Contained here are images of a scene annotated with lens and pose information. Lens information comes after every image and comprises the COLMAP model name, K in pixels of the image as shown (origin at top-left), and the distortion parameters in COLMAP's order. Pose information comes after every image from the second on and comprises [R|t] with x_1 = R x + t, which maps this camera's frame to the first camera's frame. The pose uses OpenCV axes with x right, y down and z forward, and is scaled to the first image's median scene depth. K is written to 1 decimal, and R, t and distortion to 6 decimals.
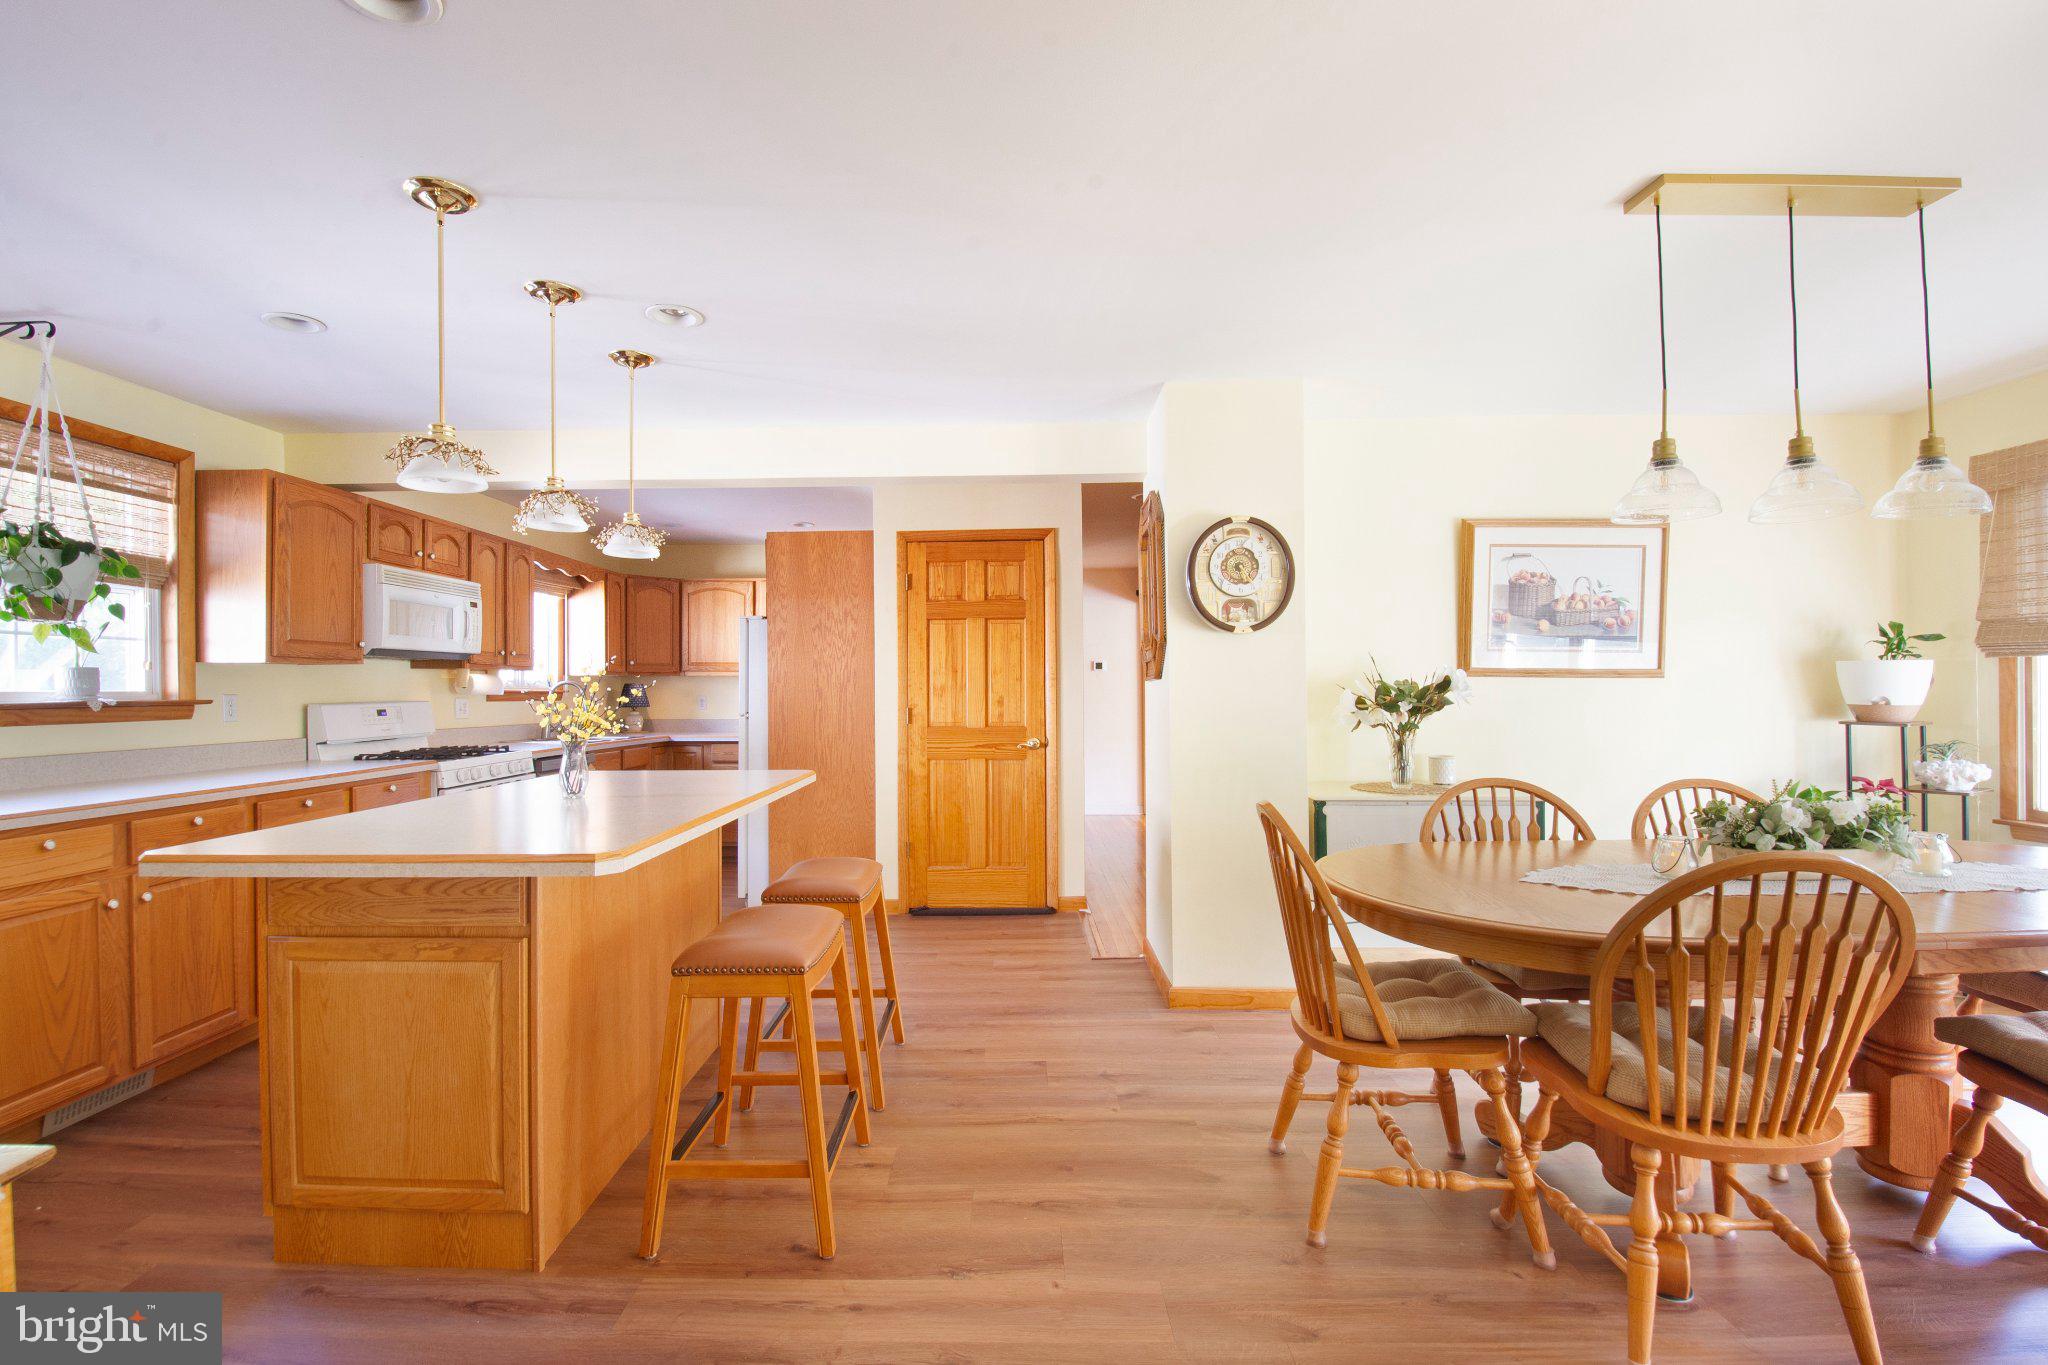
lens RADIAL K [[899.3, 0, 1001.7], [0, 899.3, 687.7], [0, 0, 1]] dist [-0.003066, -0.012423]
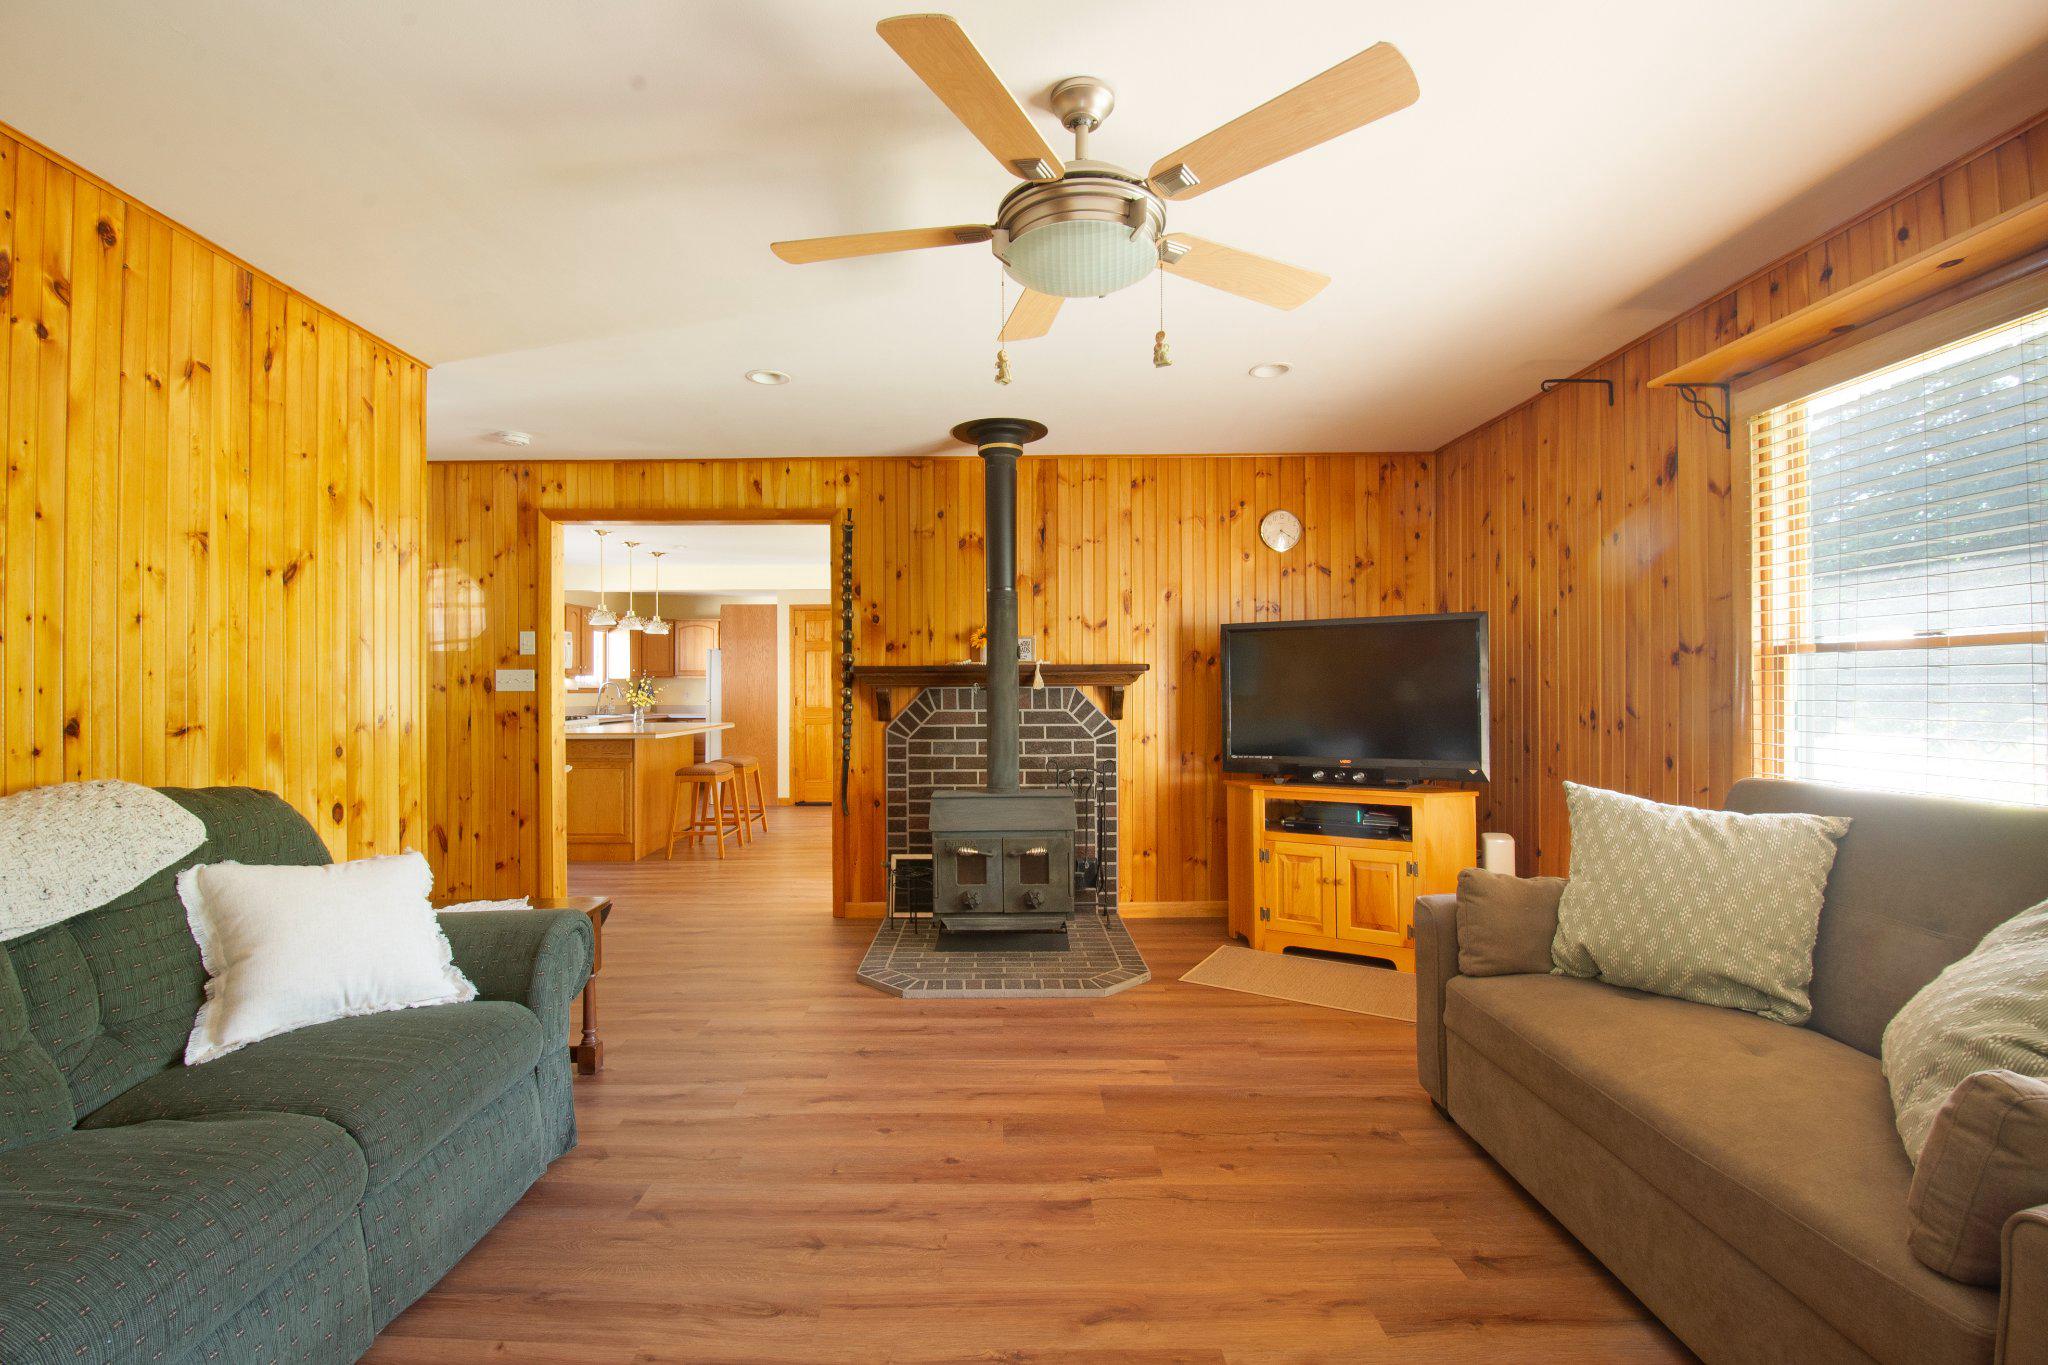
lens RADIAL K [[899.3, 0, 992.8], [0, 899.3, 685.1], [0, 0, 1]] dist [-0.003066, -0.012423]
pose [[0.999995, 0.002689, 0.001579, 0.313653], [-0.002694, 0.999990, 0.003499, -0.011264], [-0.001570, -0.003503, 0.999993, -0.908328]]
